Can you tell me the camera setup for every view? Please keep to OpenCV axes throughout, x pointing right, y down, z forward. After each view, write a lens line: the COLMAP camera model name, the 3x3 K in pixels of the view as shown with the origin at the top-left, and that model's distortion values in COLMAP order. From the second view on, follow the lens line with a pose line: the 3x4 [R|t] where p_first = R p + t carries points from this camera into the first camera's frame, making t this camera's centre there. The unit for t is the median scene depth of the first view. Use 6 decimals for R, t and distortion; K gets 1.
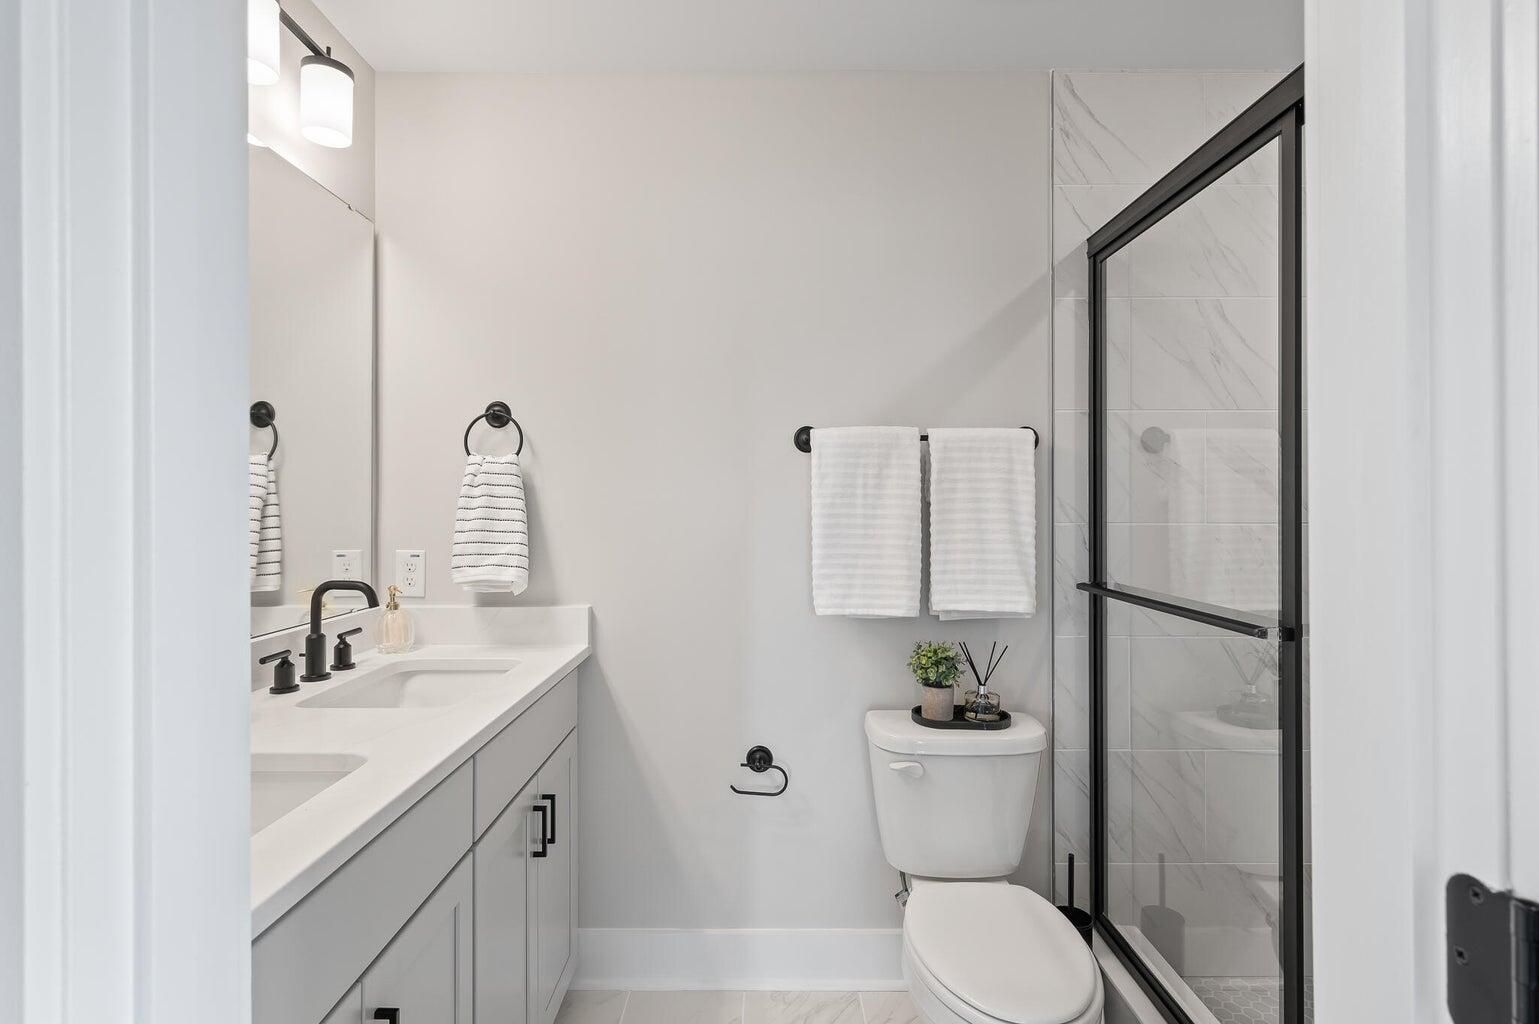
lens RADIAL K [[743.9, 0, 767.5], [0, 743.9, 505.4], [0, 0, 1]] dist [-0.000333, -0.001573]
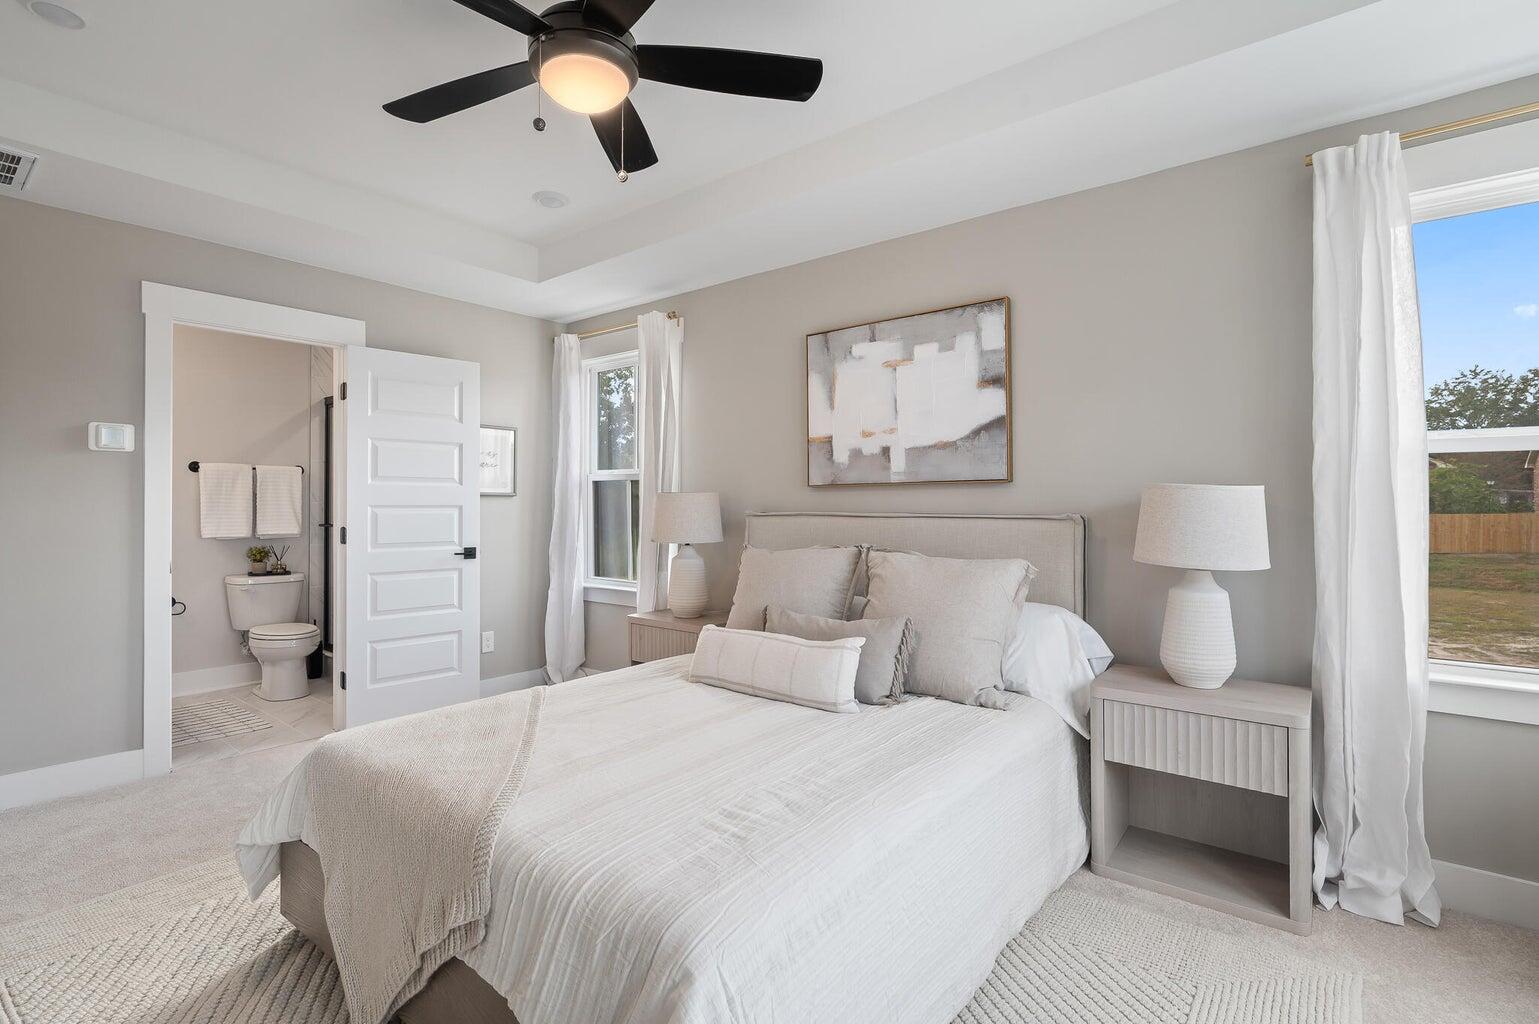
lens RADIAL K [[723.0, 0, 768.9], [0, 723.0, 504.1], [0, 0, 1]] dist [-0.003987, -0.000593]
pose [[0.623613, 0.007921, 0.781693, -0.640851], [-0.007119, 0.999965, -0.004454, 0.031756], [-0.781701, -0.002787, 0.623648, -1.992887]]
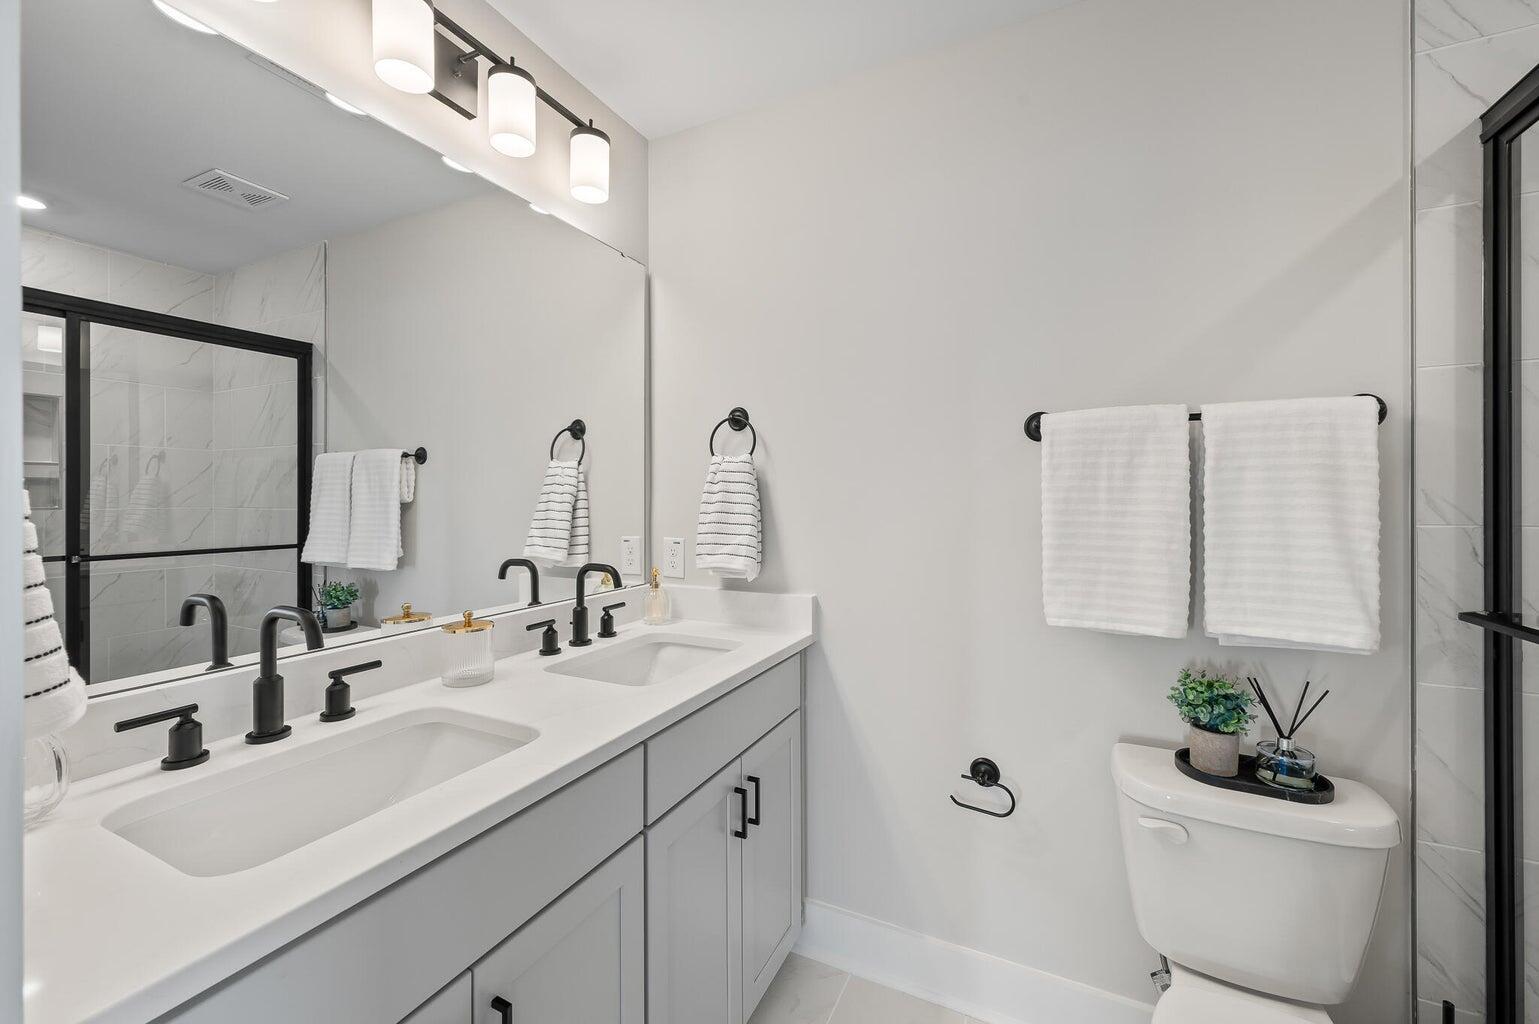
lens RADIAL K [[611.7, 0, 766.9], [0, 611.7, 499.3], [0, 0, 1]] dist [0.000087, 0.000018]
pose [[0.898250, -0.000227, -0.439485, 0.085929], [0.000214, 1.000000, -0.000079, -0.001367], [0.439485, -0.000023, 0.898250, 0.202467]]
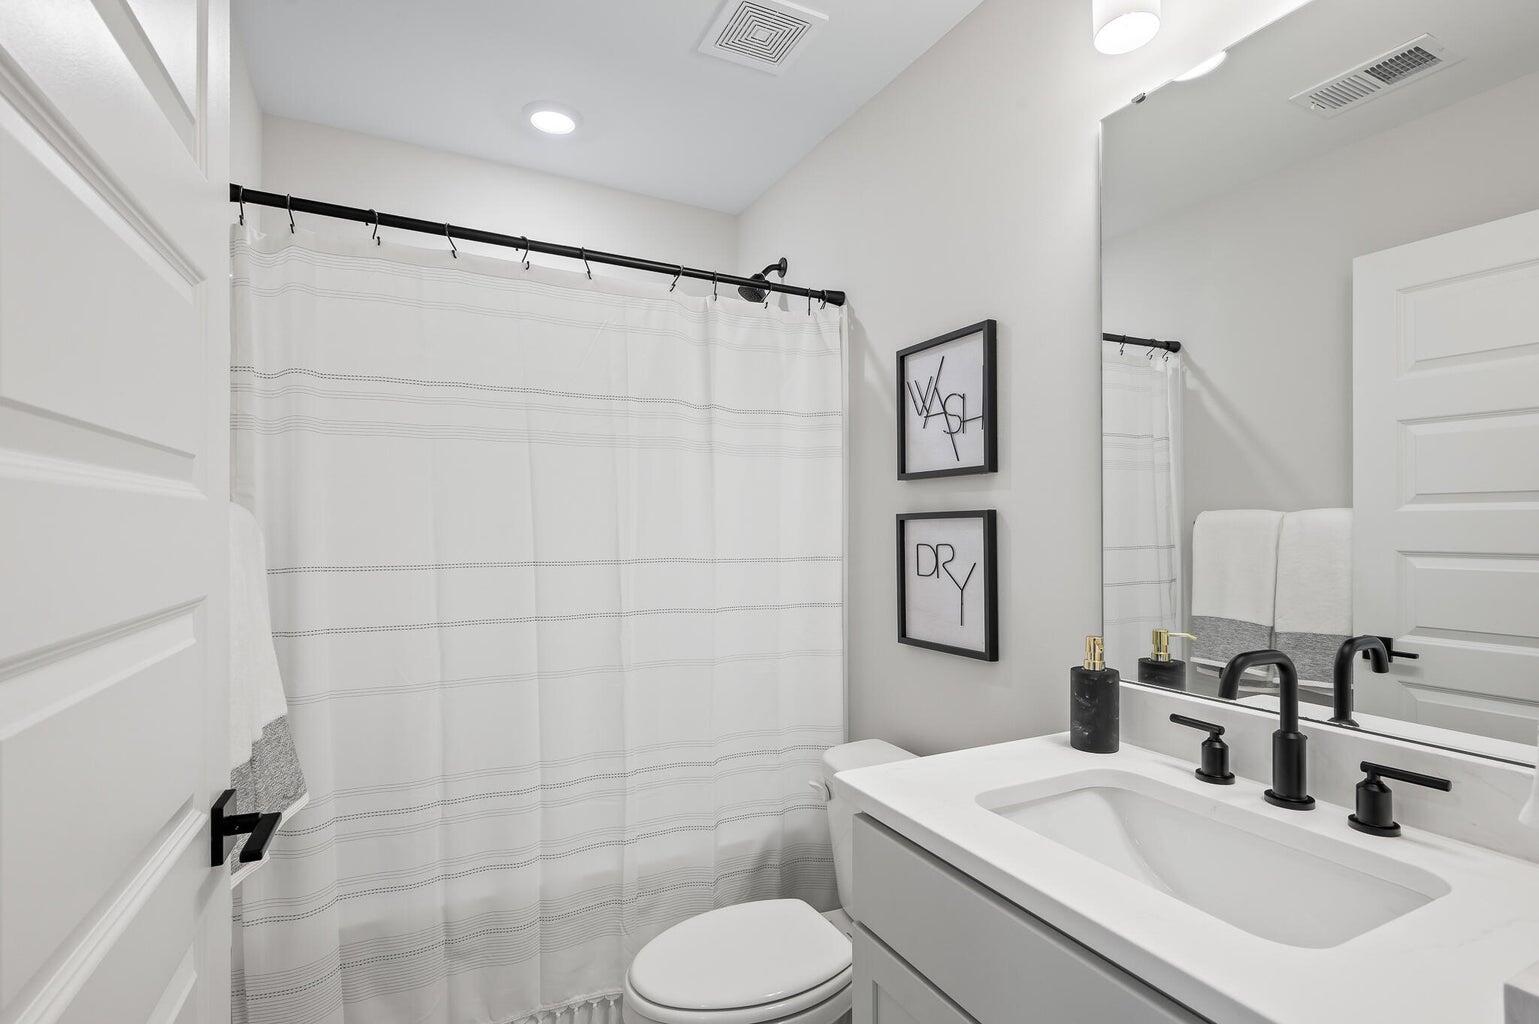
lens RADIAL K [[743.9, 0, 773.5], [0, 743.9, 518.1], [0, 0, 1]] dist [-0.000333, -0.001573]
pose [[-0.898890, -0.013117, -0.437978, 0.050108], [-0.006372, 0.999837, -0.016867, 0.004580], [0.438128, -0.012371, -0.898828, 1.160485]]
